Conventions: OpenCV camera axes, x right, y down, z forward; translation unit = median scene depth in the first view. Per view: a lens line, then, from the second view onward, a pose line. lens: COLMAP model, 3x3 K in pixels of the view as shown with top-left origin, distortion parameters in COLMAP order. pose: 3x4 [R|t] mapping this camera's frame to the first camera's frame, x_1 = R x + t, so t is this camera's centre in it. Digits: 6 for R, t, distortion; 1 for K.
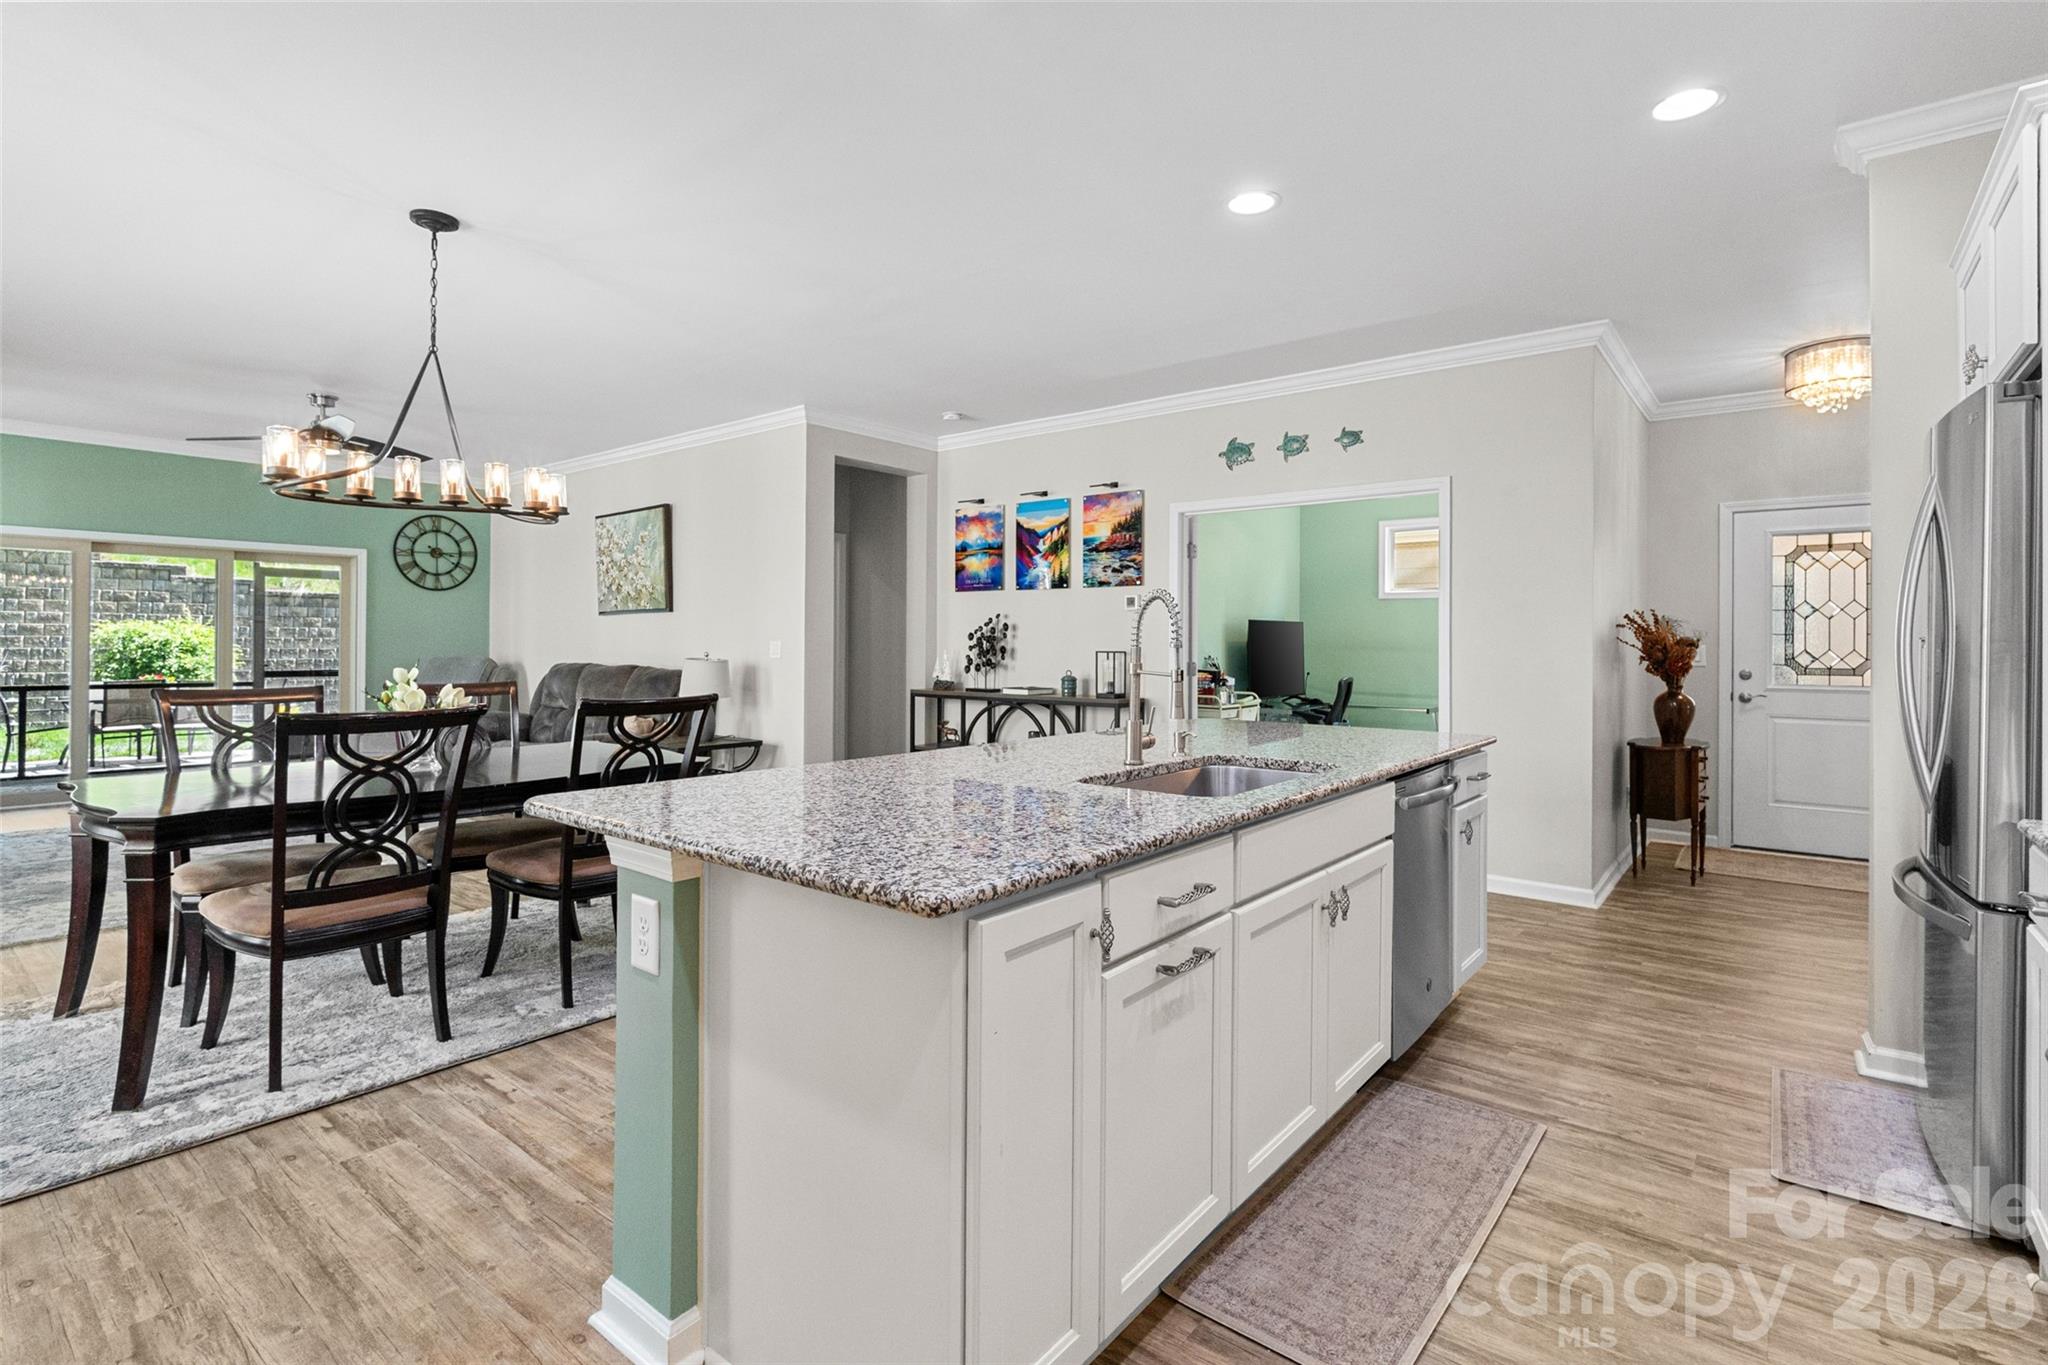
lens RADIAL K [[964.6, 0, 1026.9], [0, 964.6, 640.1], [0, 0, 1]] dist [-0.001452, -0.001242]
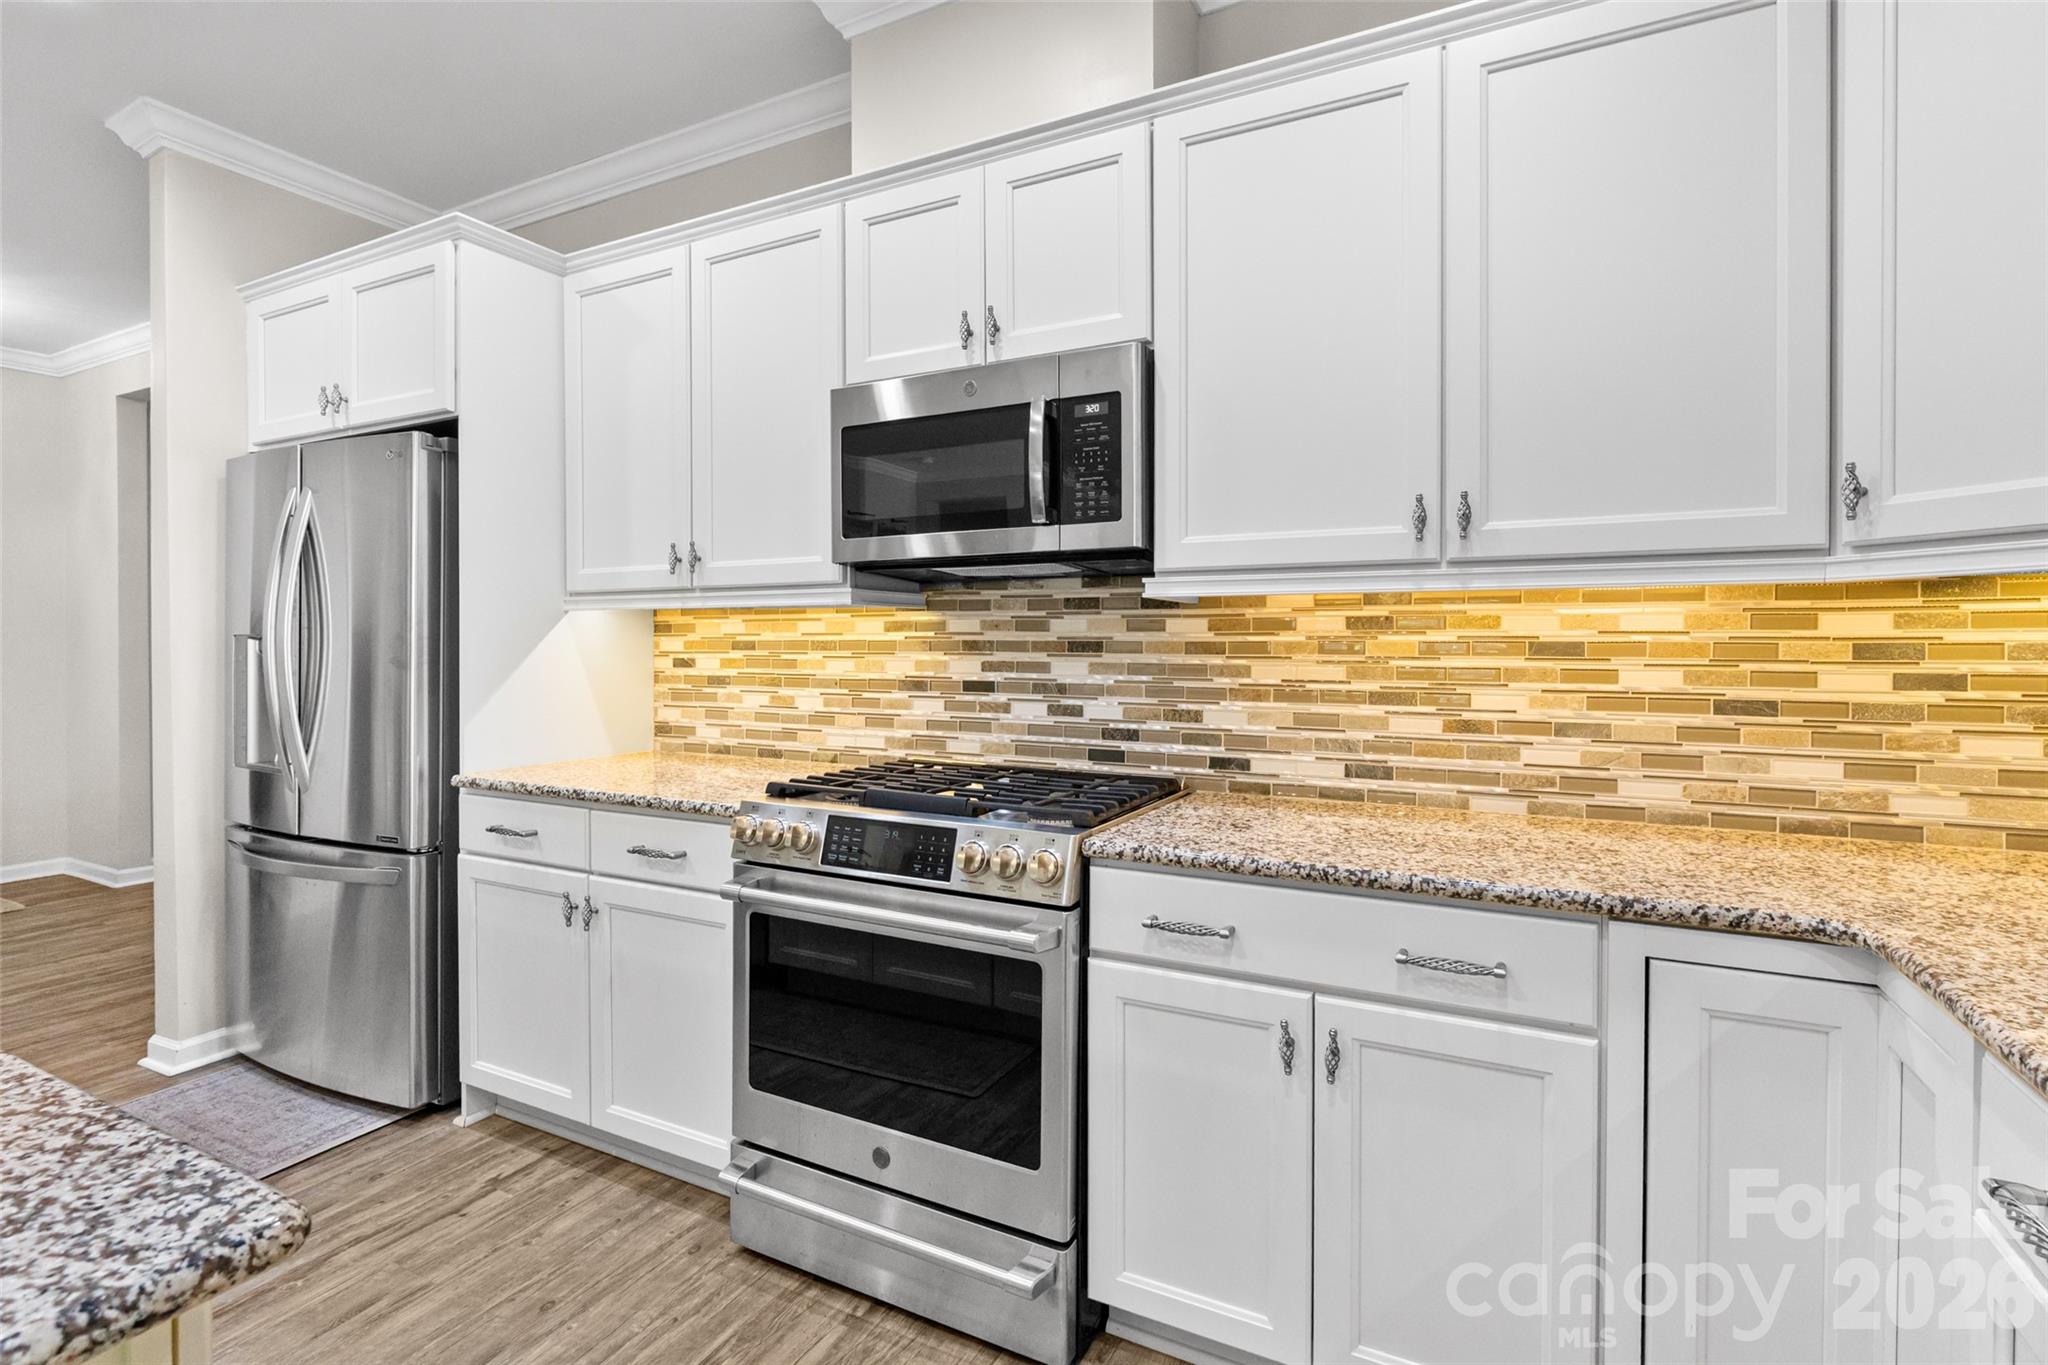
lens RADIAL K [[956.4, 0, 1035.5], [0, 956.4, 649.7], [0, 0, 1]] dist [-0.007907, 0.000035]
pose [[-0.199585, -0.011711, 0.979810, -0.116906], [-0.005455, 0.999926, 0.010840, -0.000686], [-0.979865, -0.003181, -0.199635, 0.146166]]
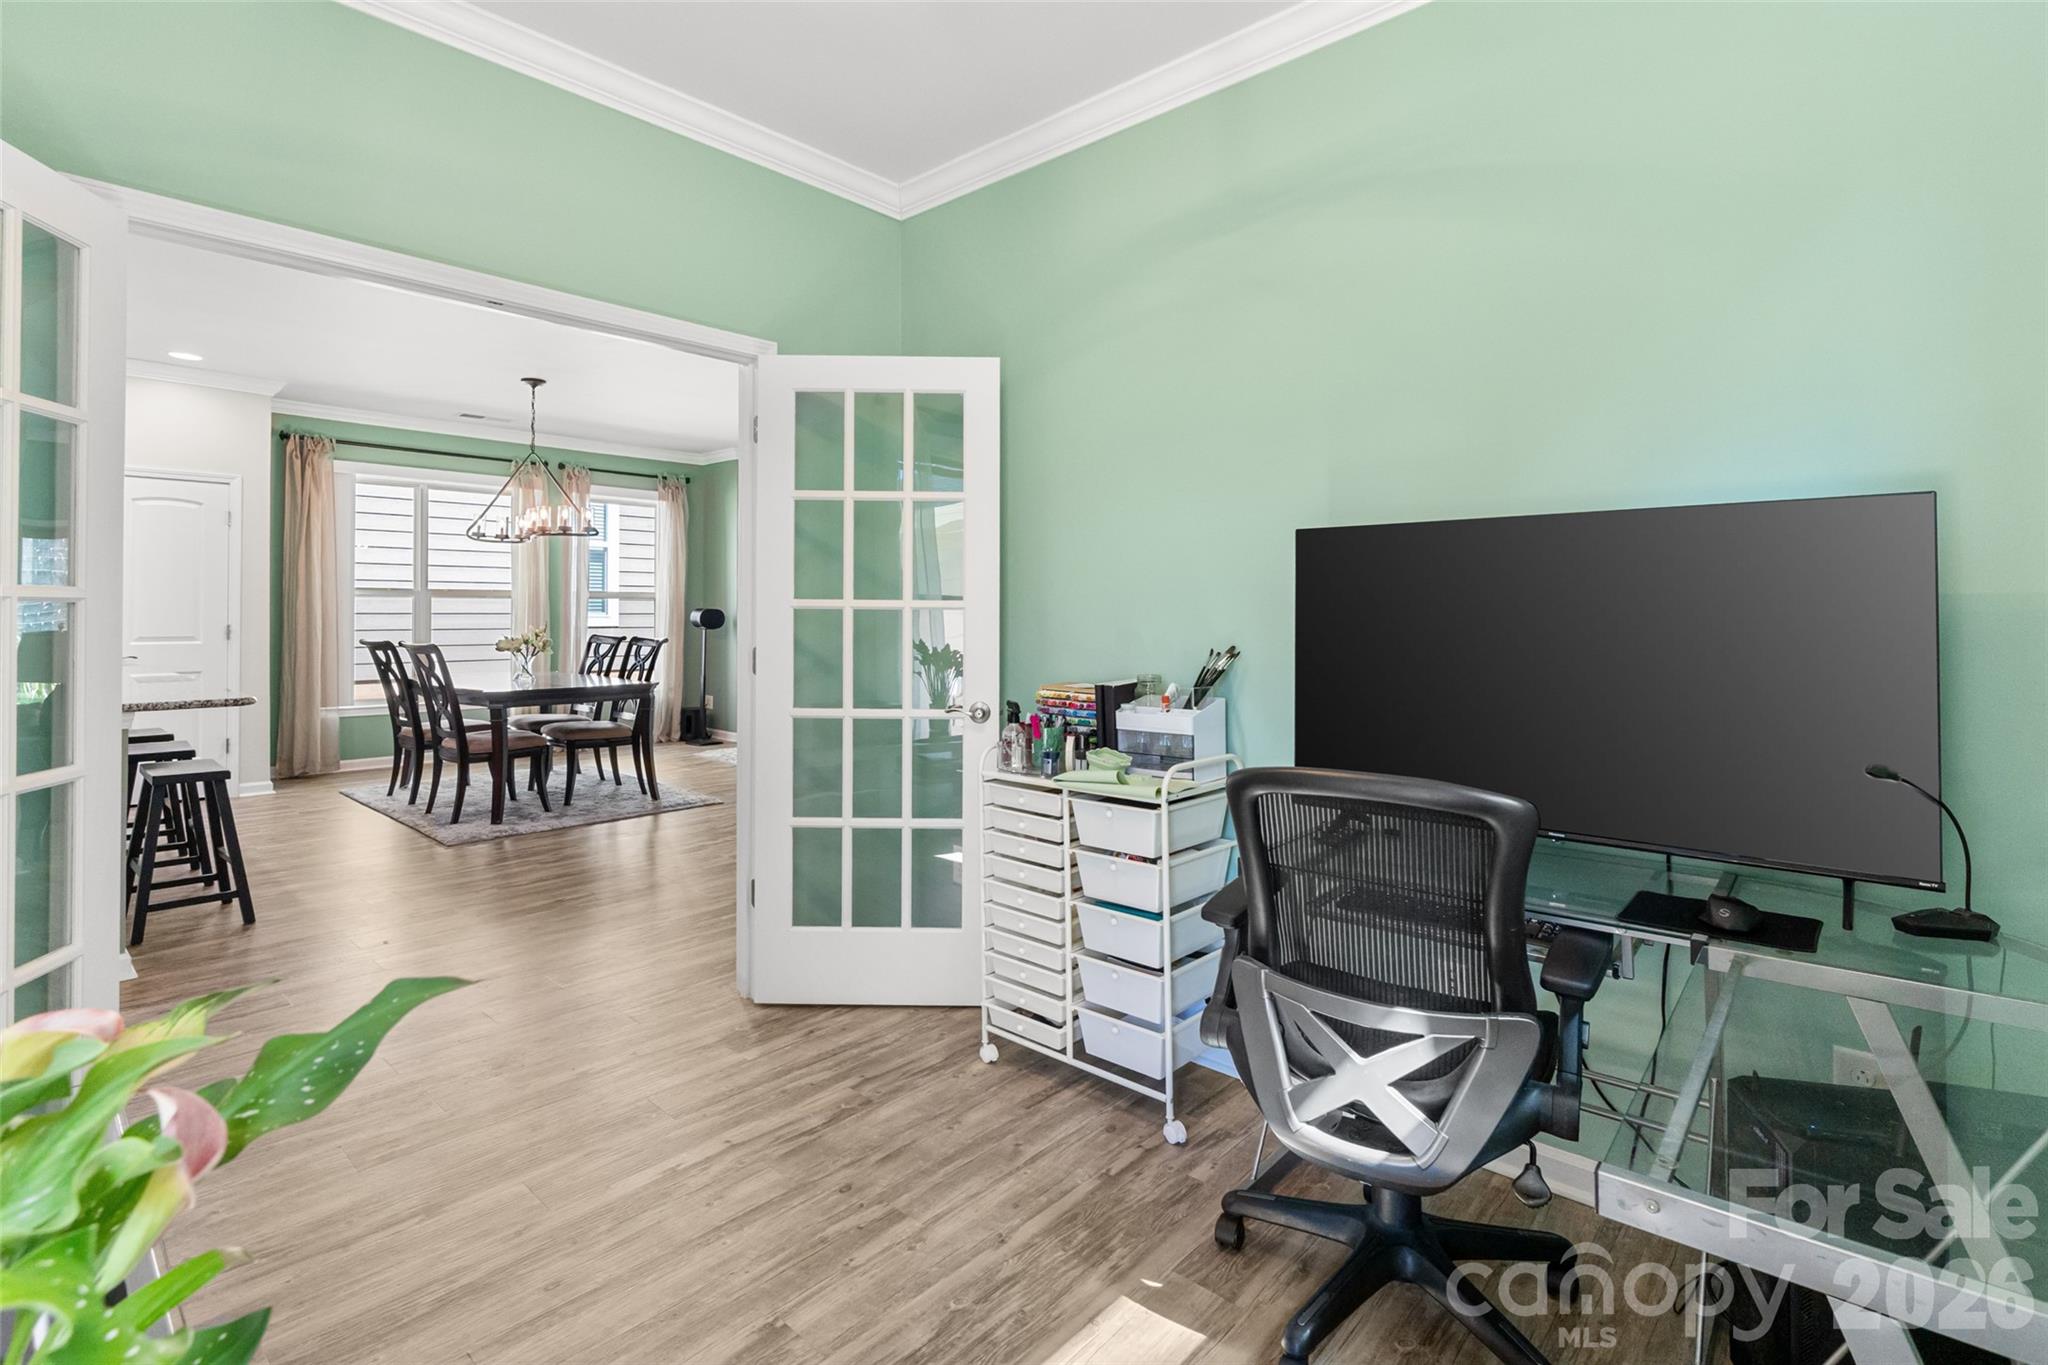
lens RADIAL K [[982.1, 0, 1032.1], [0, 982.1, 642.2], [0, 0, 1]] dist [0.000223, 0.000039]
pose [[-0.062361, 0.024074, -0.997763, 0.666595], [0.000290, 0.999709, 0.024103, 0.007827], [0.998054, 0.001214, -0.062349, 1.151633]]
